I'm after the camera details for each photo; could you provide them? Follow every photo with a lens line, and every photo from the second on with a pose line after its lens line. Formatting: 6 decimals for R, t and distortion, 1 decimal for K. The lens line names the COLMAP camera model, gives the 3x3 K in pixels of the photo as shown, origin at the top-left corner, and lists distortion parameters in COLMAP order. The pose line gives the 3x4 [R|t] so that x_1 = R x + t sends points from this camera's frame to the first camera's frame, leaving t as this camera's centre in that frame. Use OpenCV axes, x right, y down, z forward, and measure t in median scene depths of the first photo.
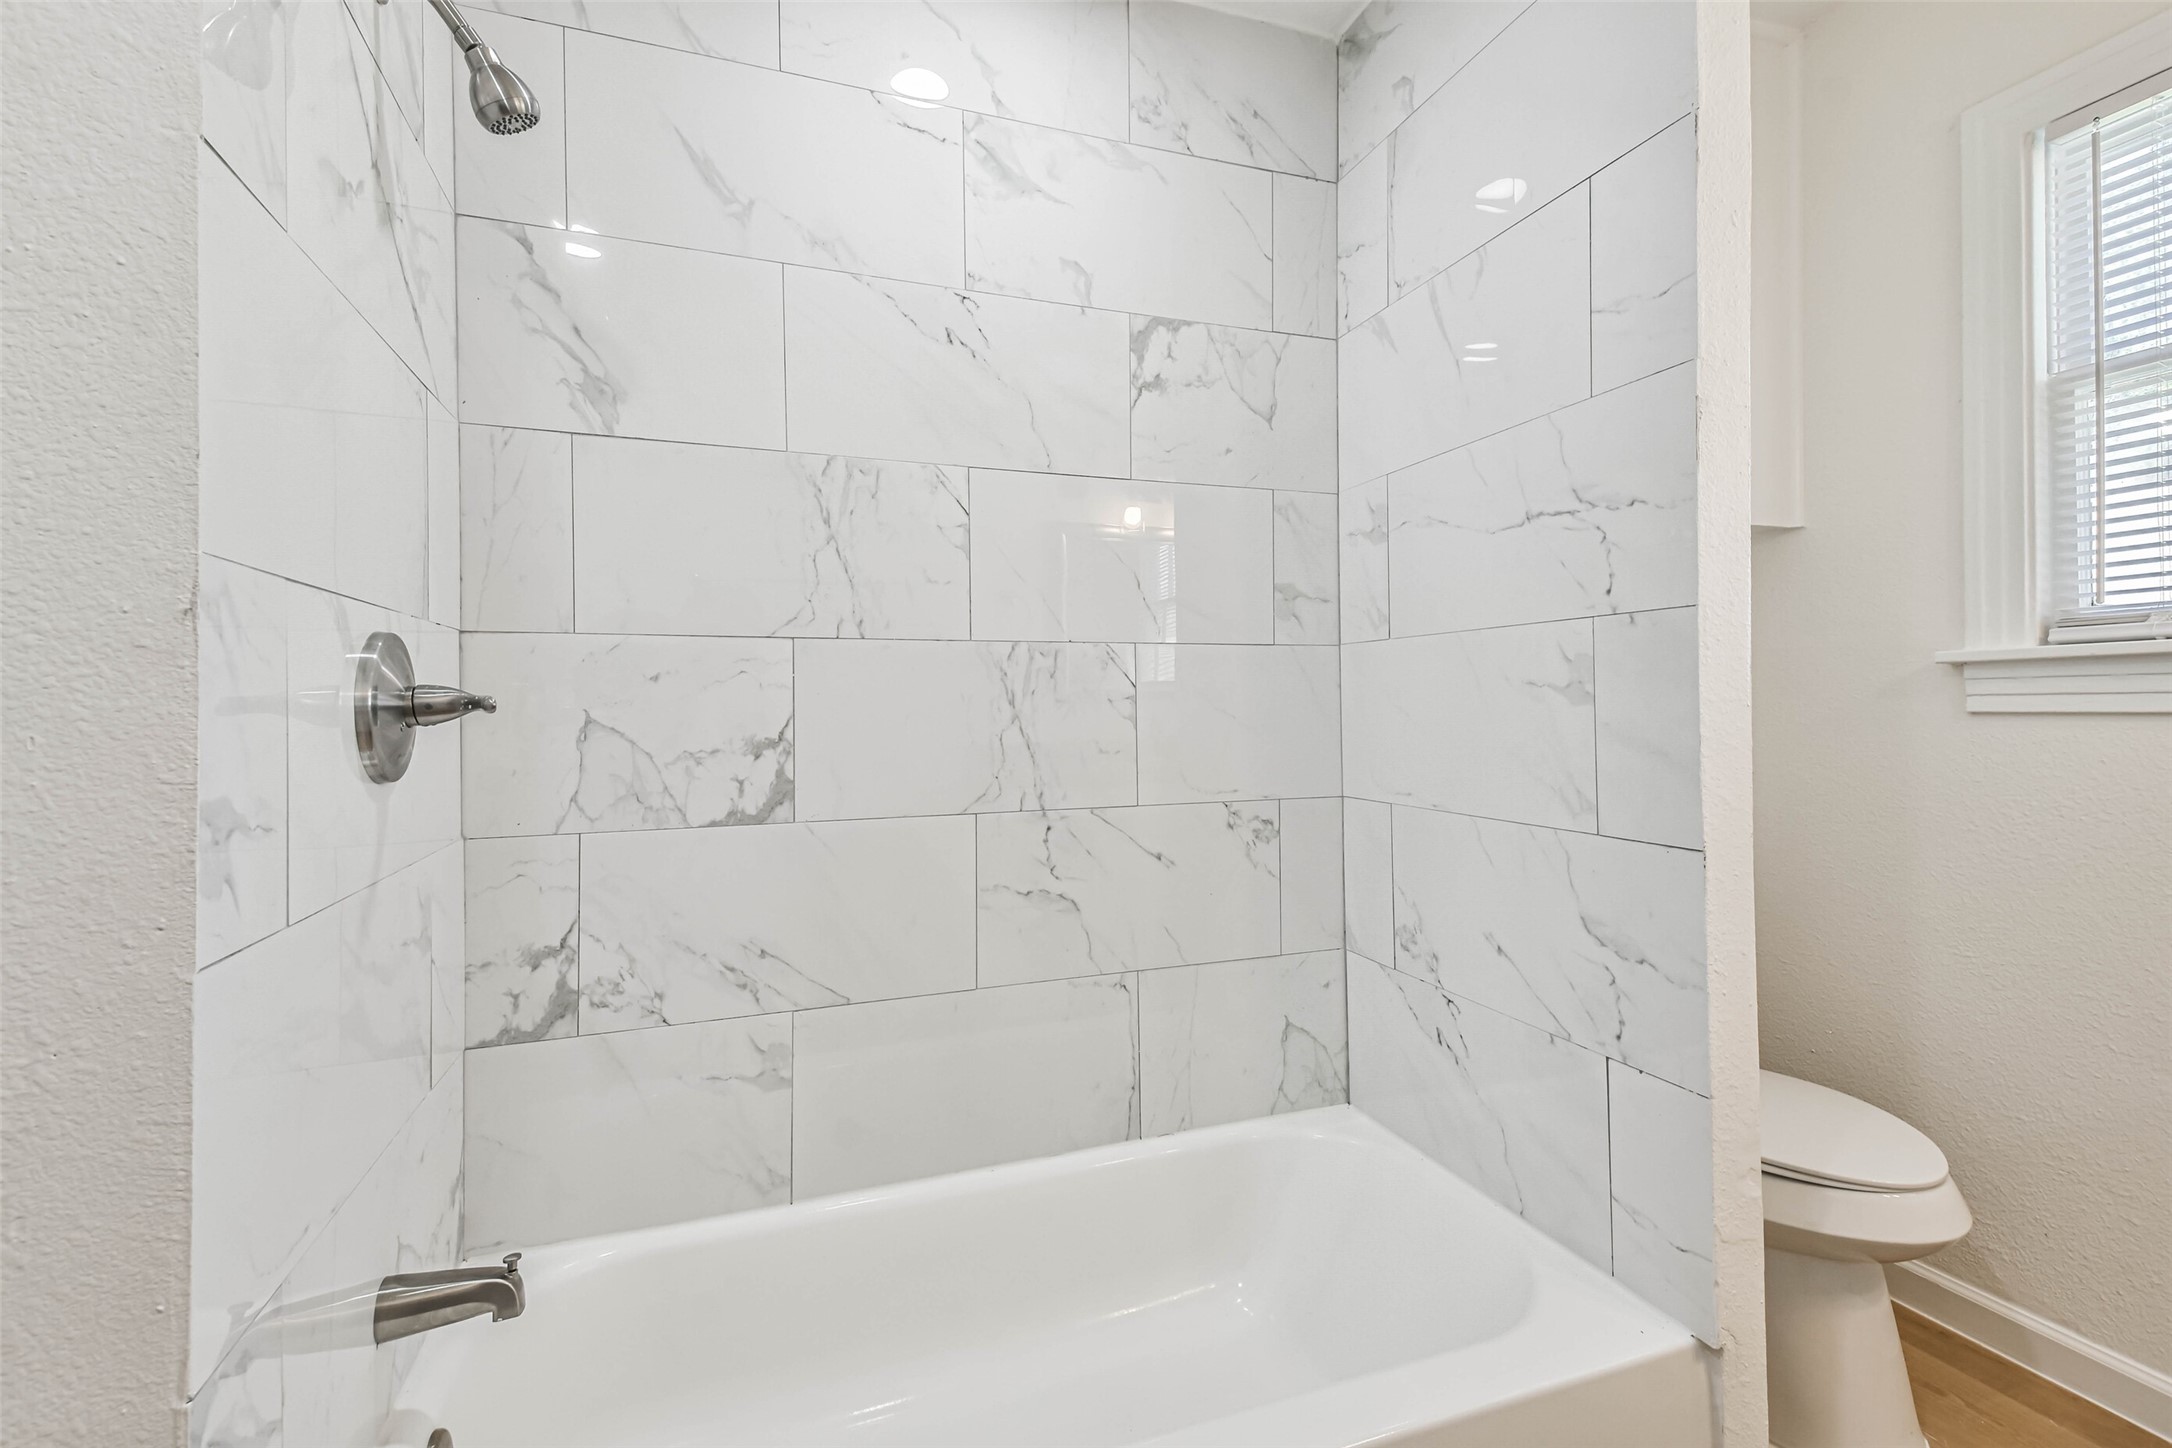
lens RADIAL K [[965.4, 0, 1082.0], [0, 965.4, 700.0], [0, 0, 1]] dist [0.089064, -0.044838]
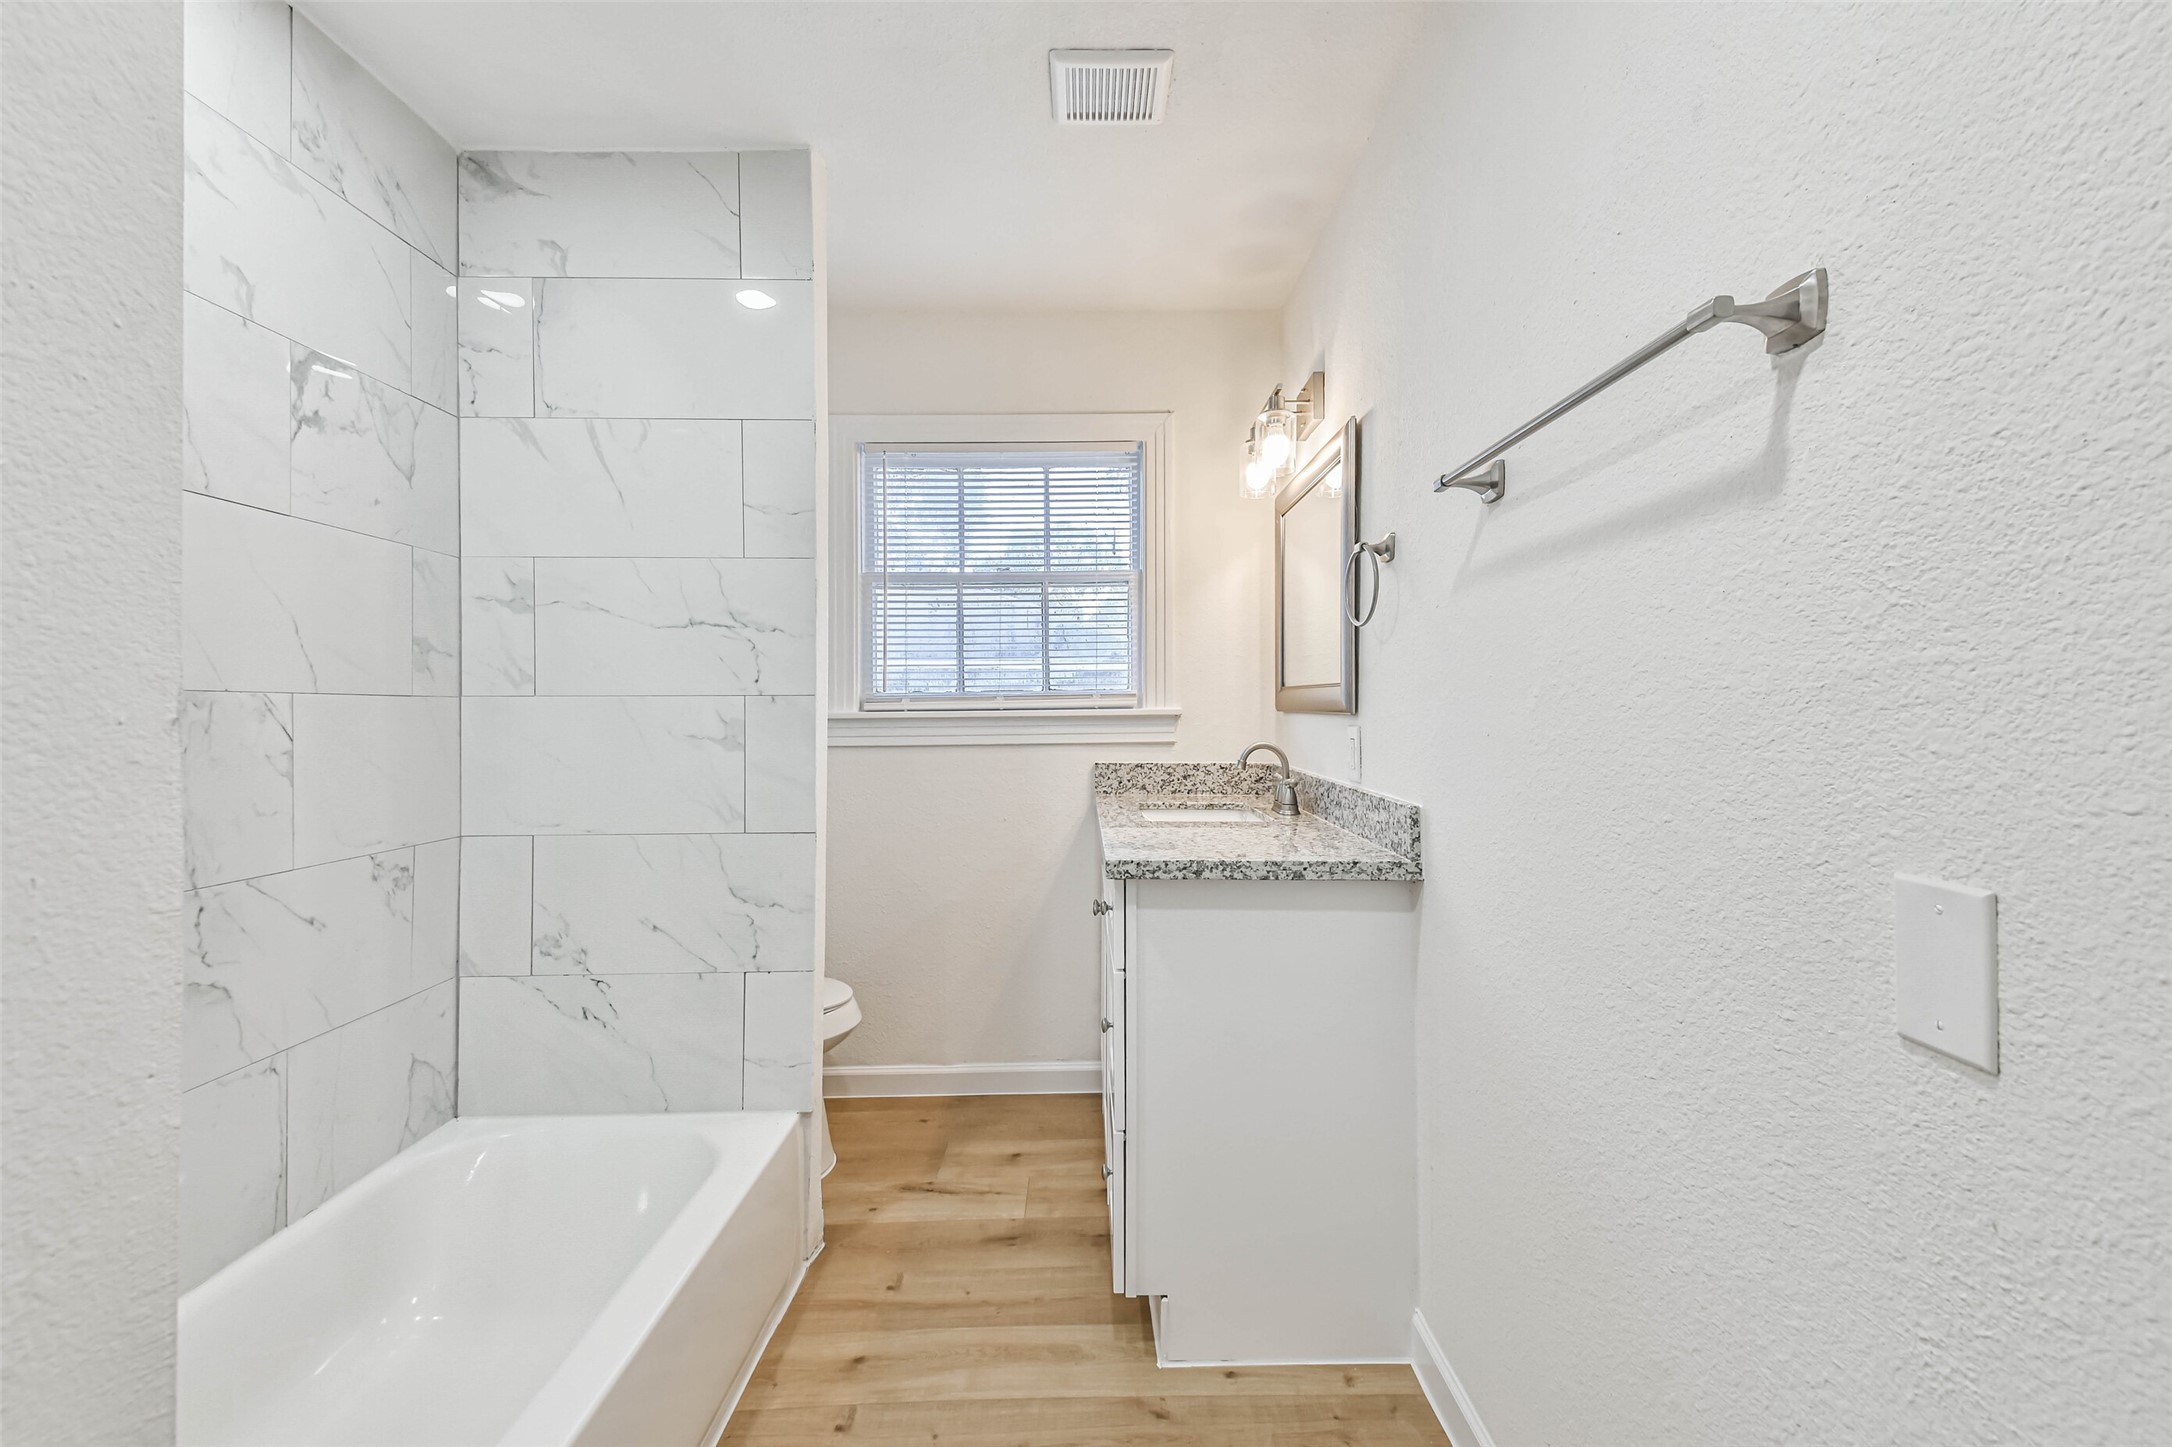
lens RADIAL K [[961.3, 0, 1090.8], [0, 961.3, 707.1], [0, 0, 1]] dist [0.076983, -0.040647]
pose [[0.334409, 0.013201, 0.942336, -0.724556], [-0.004400, 0.999913, -0.012447, -0.046342], [-0.942418, 0.000016, 0.334438, -0.042326]]
